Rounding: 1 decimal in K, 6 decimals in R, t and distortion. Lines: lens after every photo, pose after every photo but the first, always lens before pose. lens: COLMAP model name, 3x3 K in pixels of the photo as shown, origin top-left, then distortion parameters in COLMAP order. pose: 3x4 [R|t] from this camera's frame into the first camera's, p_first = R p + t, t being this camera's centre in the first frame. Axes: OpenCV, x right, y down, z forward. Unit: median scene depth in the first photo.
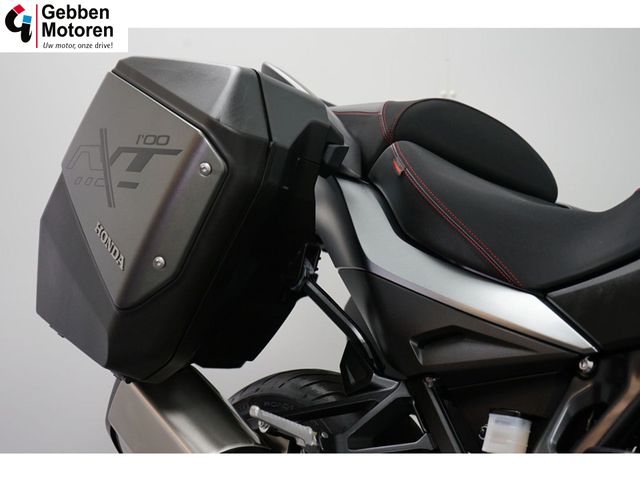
lens RADIAL K [[1014.2, 0, 320.0], [0, 1014.2, 240.0], [0, 0, 1]] dist [-0.034307, -0.105922]
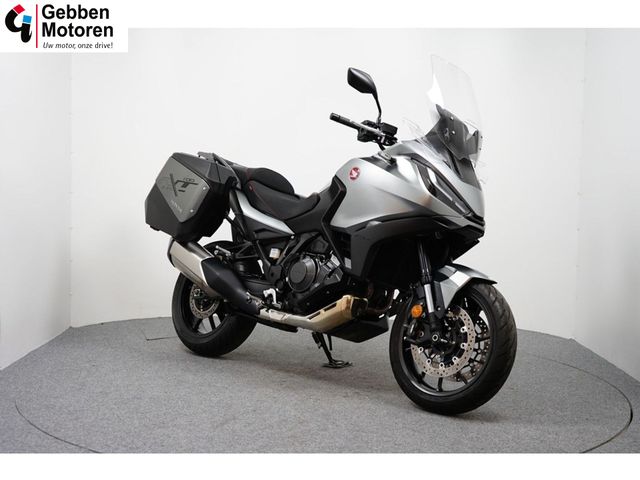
lens RADIAL K [[883.1, 0, 320.0], [0, 883.1, 240.0], [0, 0, 1]] dist [-0.205898, -0.021943]
pose [[0.982831, 0.014890, 0.183904, -0.316371], [-0.030910, 0.995939, 0.084553, -0.187044], [-0.181898, -0.088786, 0.979301, -2.678994]]
